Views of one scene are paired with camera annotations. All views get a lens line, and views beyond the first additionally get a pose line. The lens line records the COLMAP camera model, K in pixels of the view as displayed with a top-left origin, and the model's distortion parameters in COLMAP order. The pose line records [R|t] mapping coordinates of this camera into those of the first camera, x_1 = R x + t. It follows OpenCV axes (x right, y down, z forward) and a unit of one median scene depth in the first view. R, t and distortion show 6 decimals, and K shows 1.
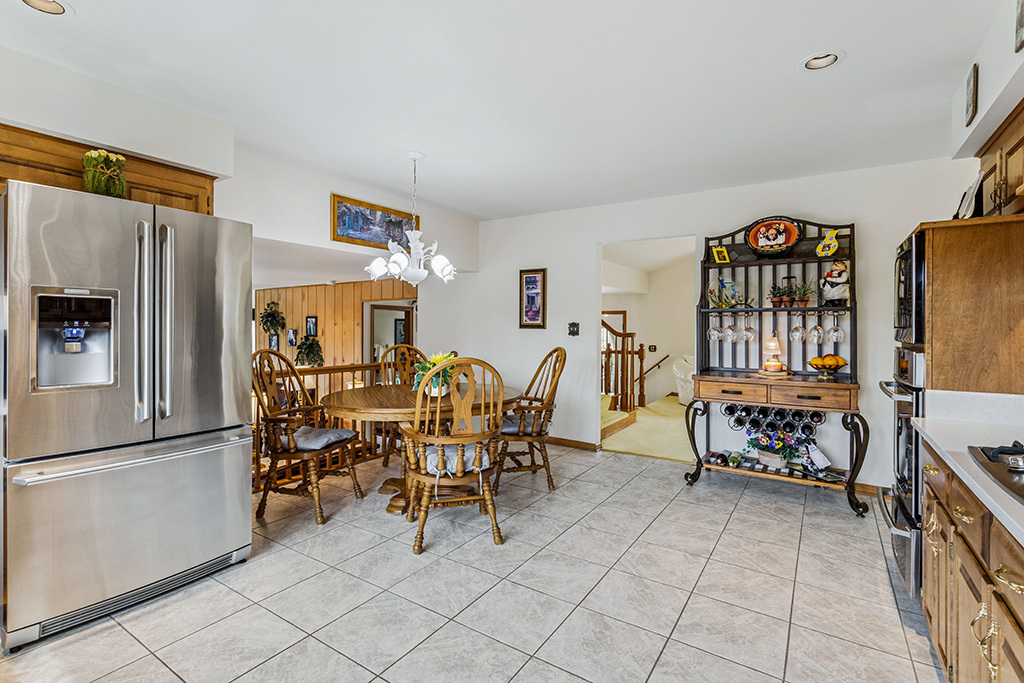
lens RADIAL K [[478.1, 0, 505.2], [0, 478.1, 326.0], [0, 0, 1]] dist [0.000100, 0.000113]
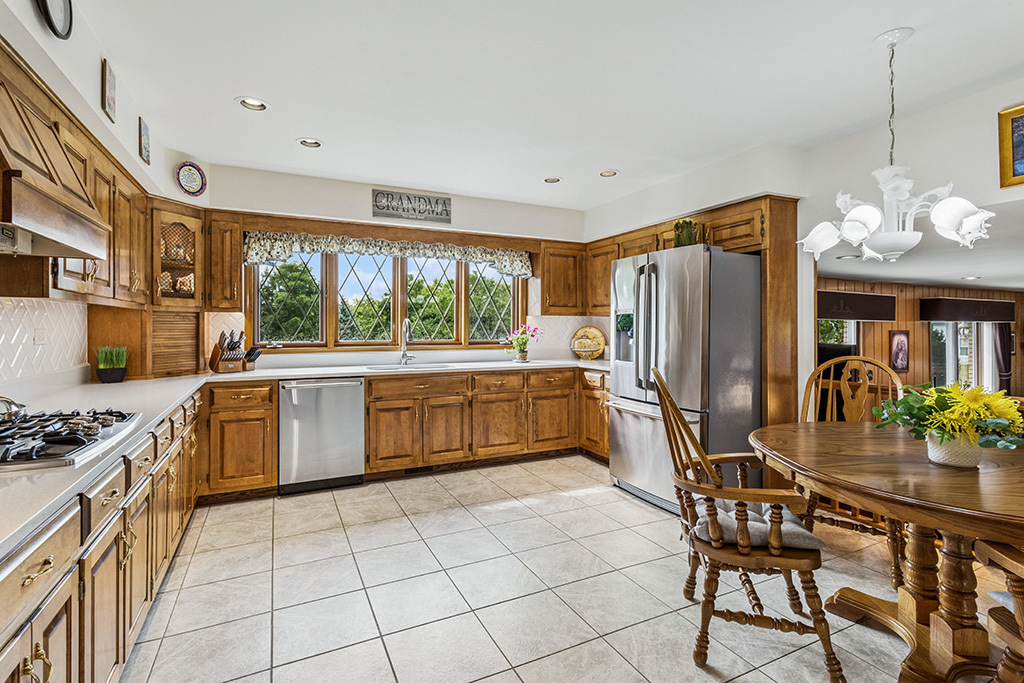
lens RADIAL K [[478.1, 0, 505.2], [0, 478.1, 326.0], [0, 0, 1]] dist [0.000100, 0.000113]
pose [[-0.504534, -0.000620, -0.863392, 0.788004], [0.000467, 0.999999, -0.000991, -0.011287], [0.863392, -0.000903, -0.504533, 1.258726]]
